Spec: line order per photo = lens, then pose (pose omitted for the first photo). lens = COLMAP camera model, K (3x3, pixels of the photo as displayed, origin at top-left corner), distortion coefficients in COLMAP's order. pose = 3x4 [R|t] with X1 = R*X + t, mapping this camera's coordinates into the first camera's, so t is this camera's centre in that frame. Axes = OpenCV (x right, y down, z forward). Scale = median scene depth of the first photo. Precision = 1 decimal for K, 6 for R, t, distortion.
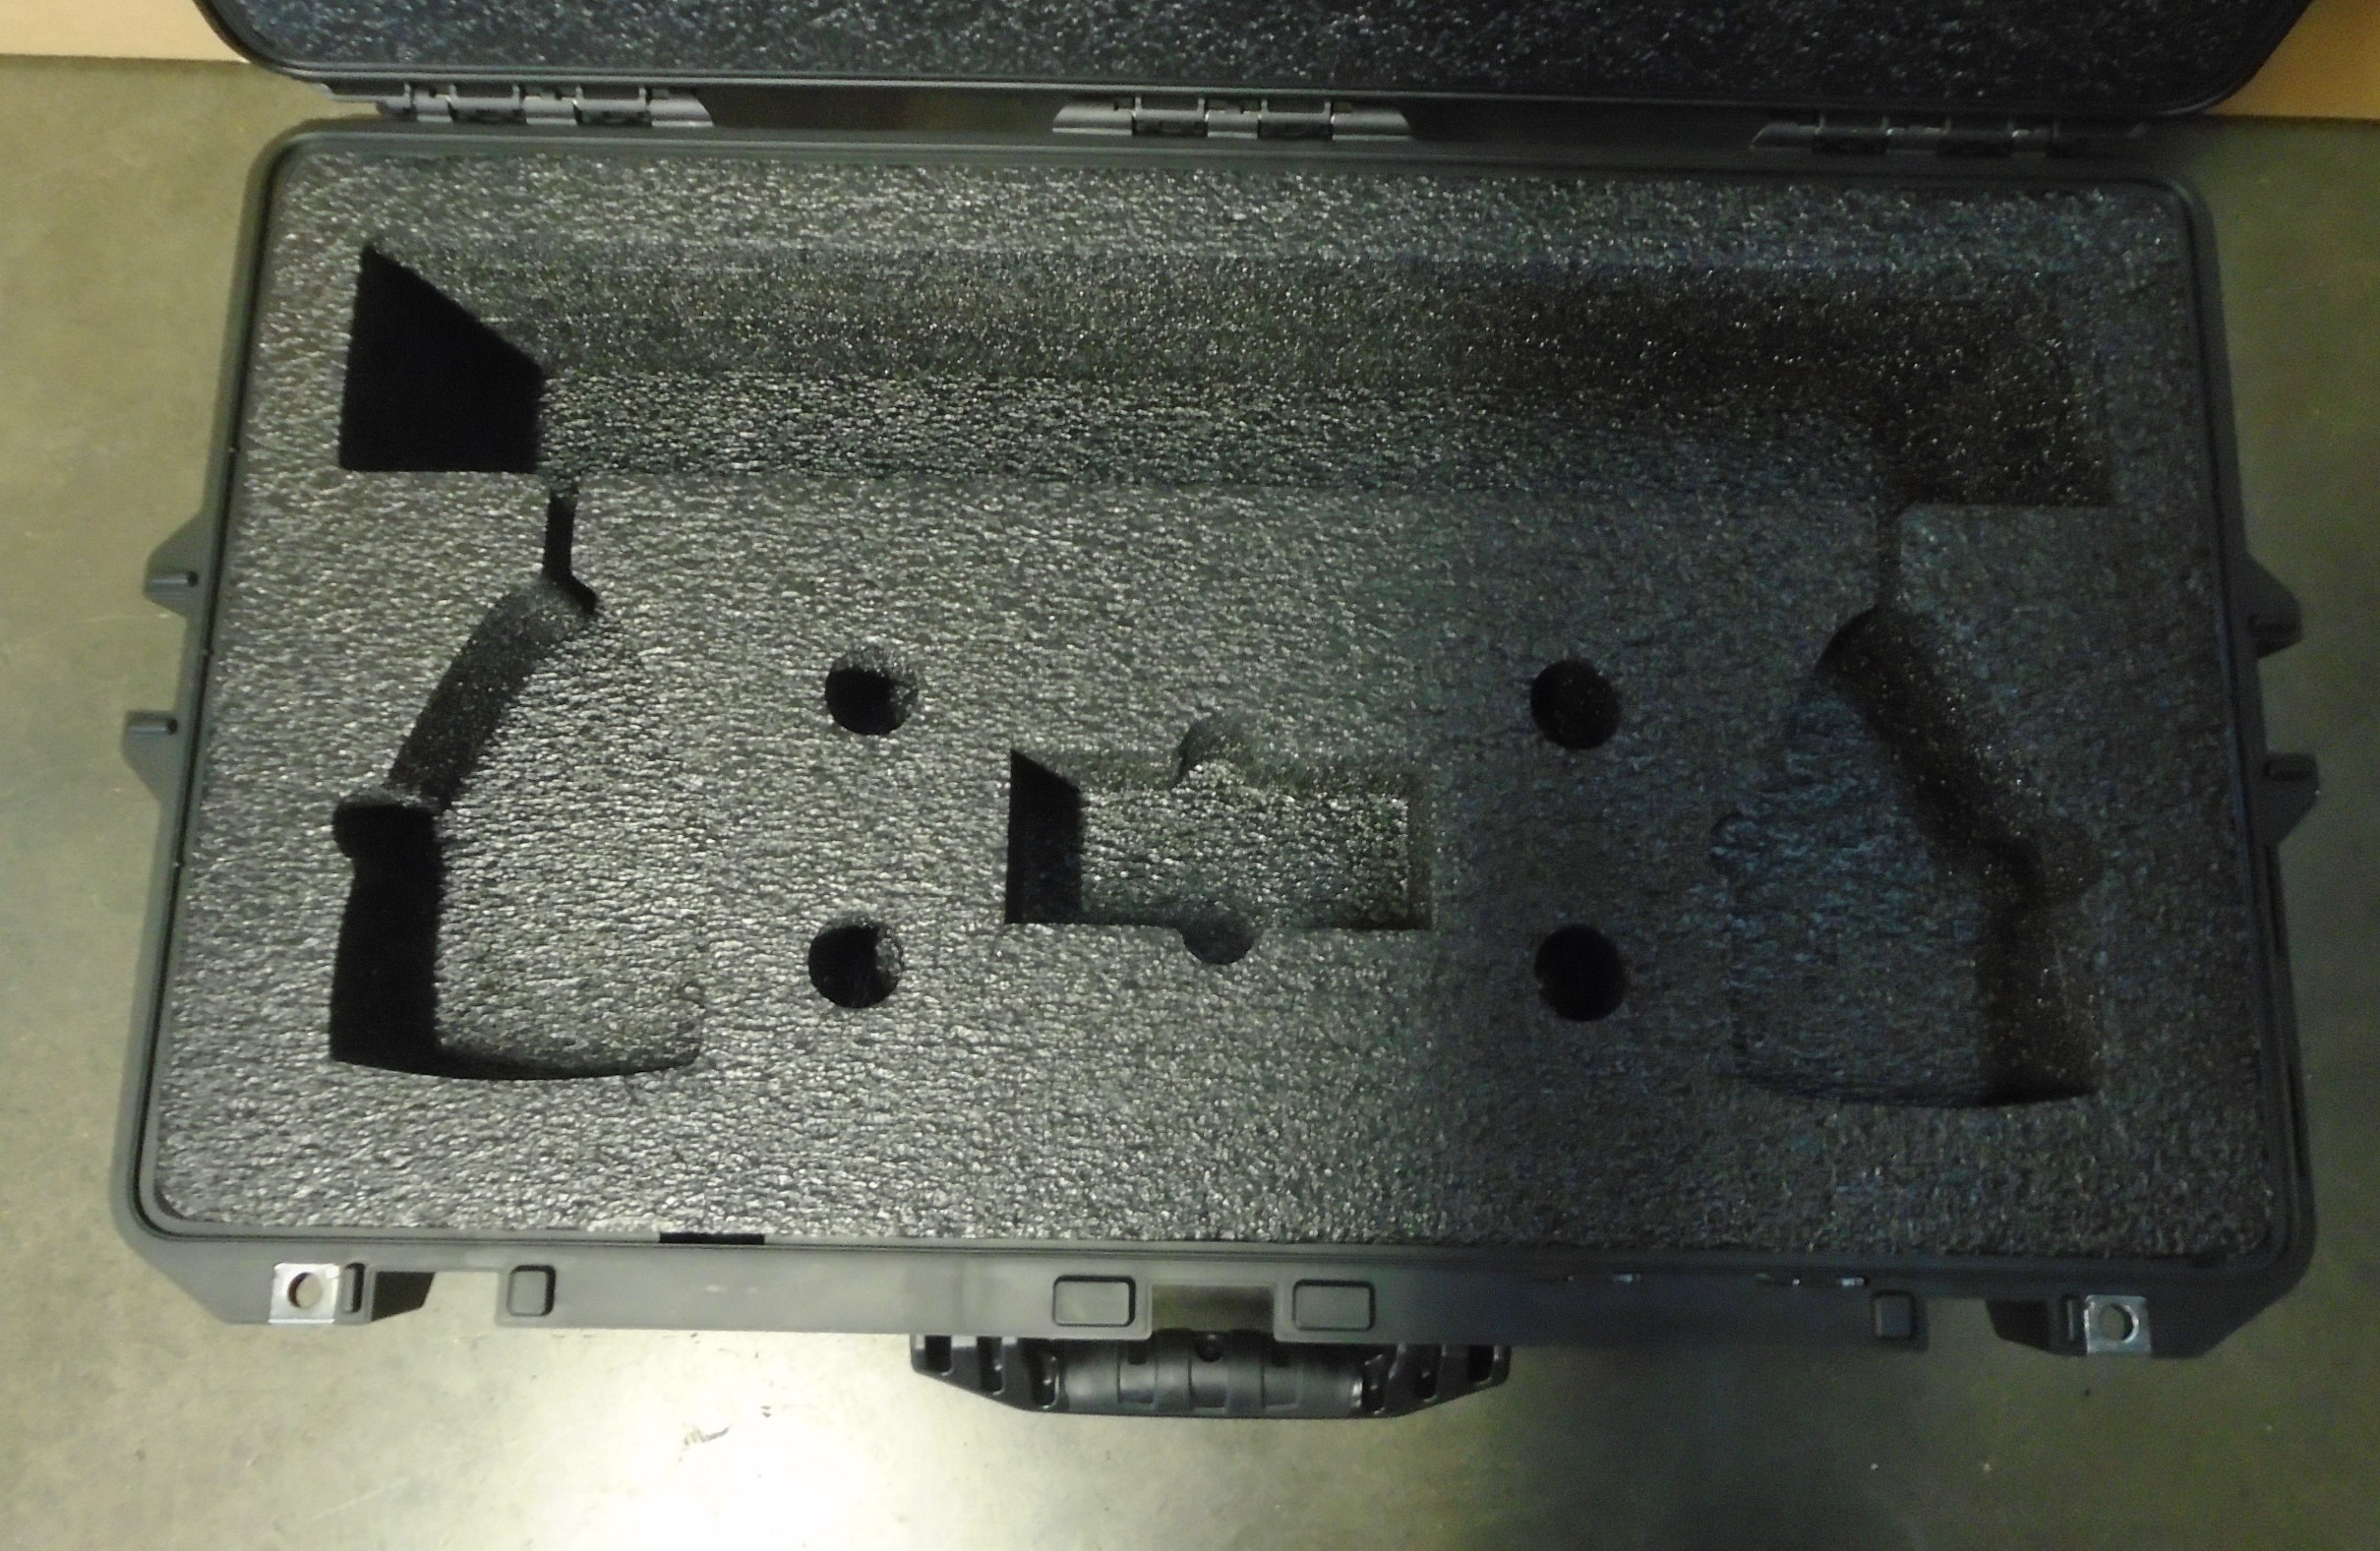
lens RADIAL K [[1964.4, 0, 1202.7], [0, 1964.4, 759.6], [0, 0, 1]] dist [-0.006813, 0.000720]
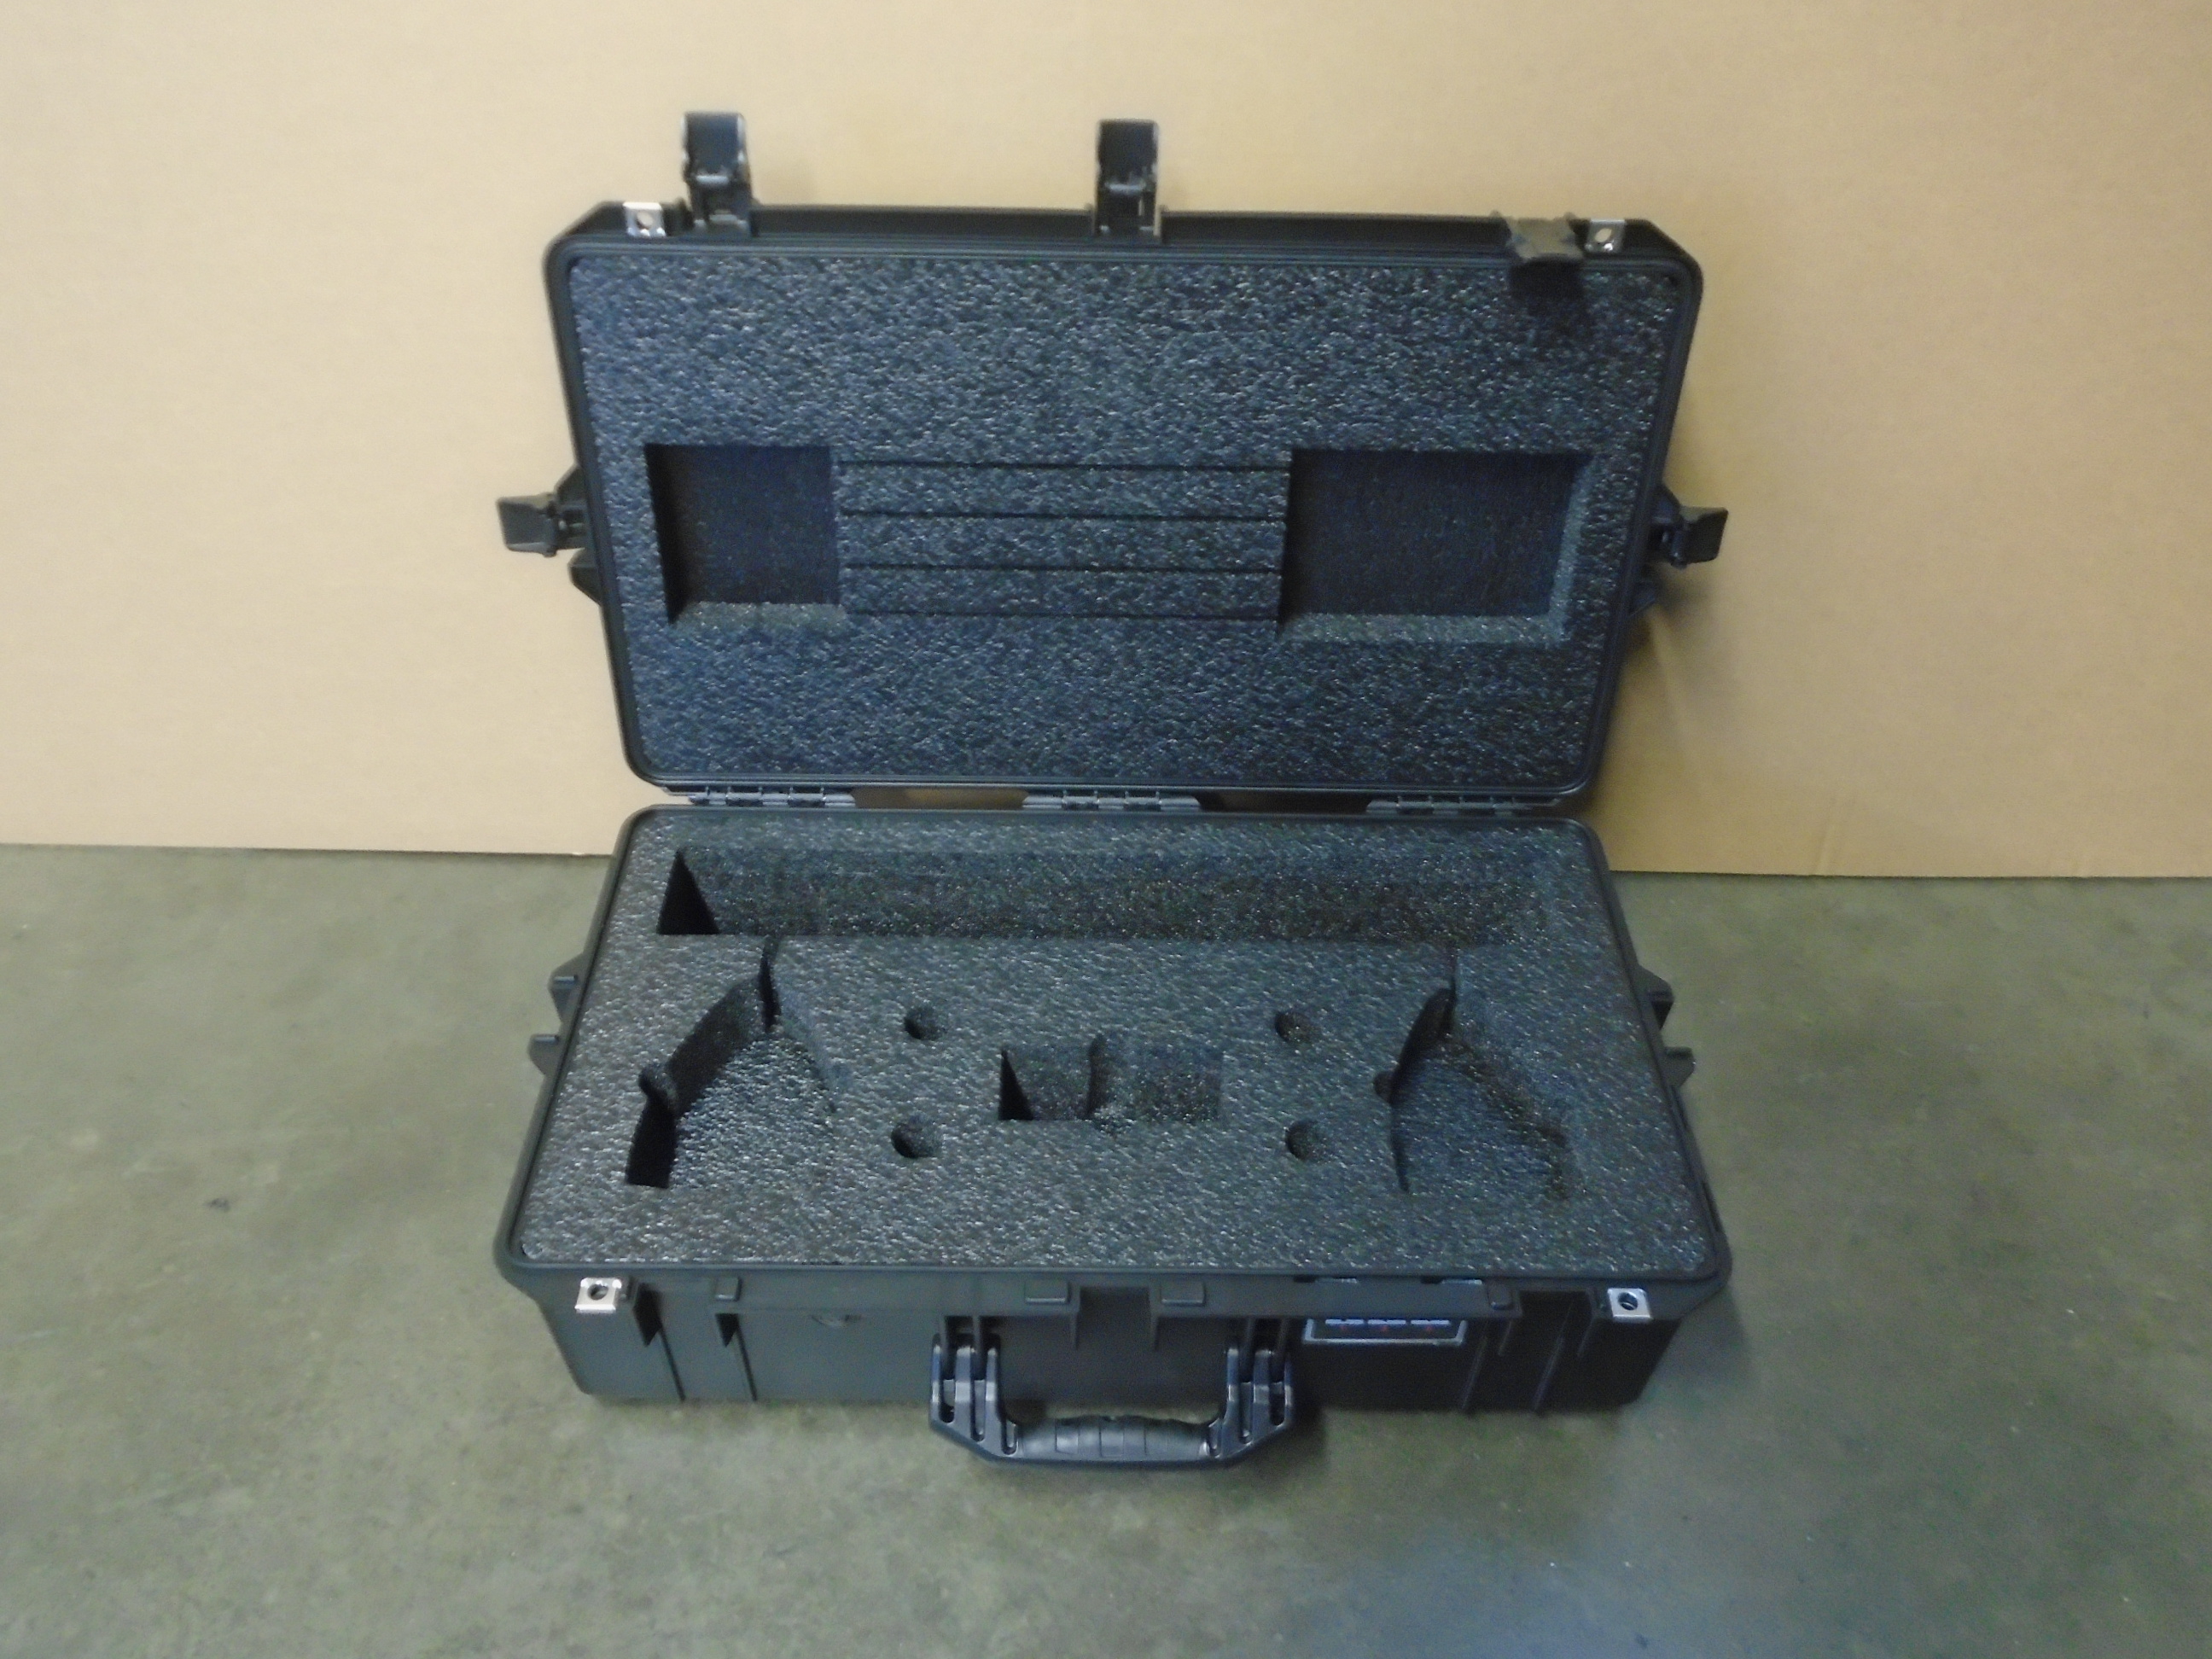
lens RADIAL K [[1723.5, 0, 1094.9], [0, 1723.5, 829.2], [0, 0, 1]] dist [-0.008059, -0.003970]
pose [[0.999871, -0.006625, 0.014619, -0.029723], [0.013827, 0.818079, -0.574940, 0.759490], [-0.008150, 0.575068, 0.818065, -0.466602]]
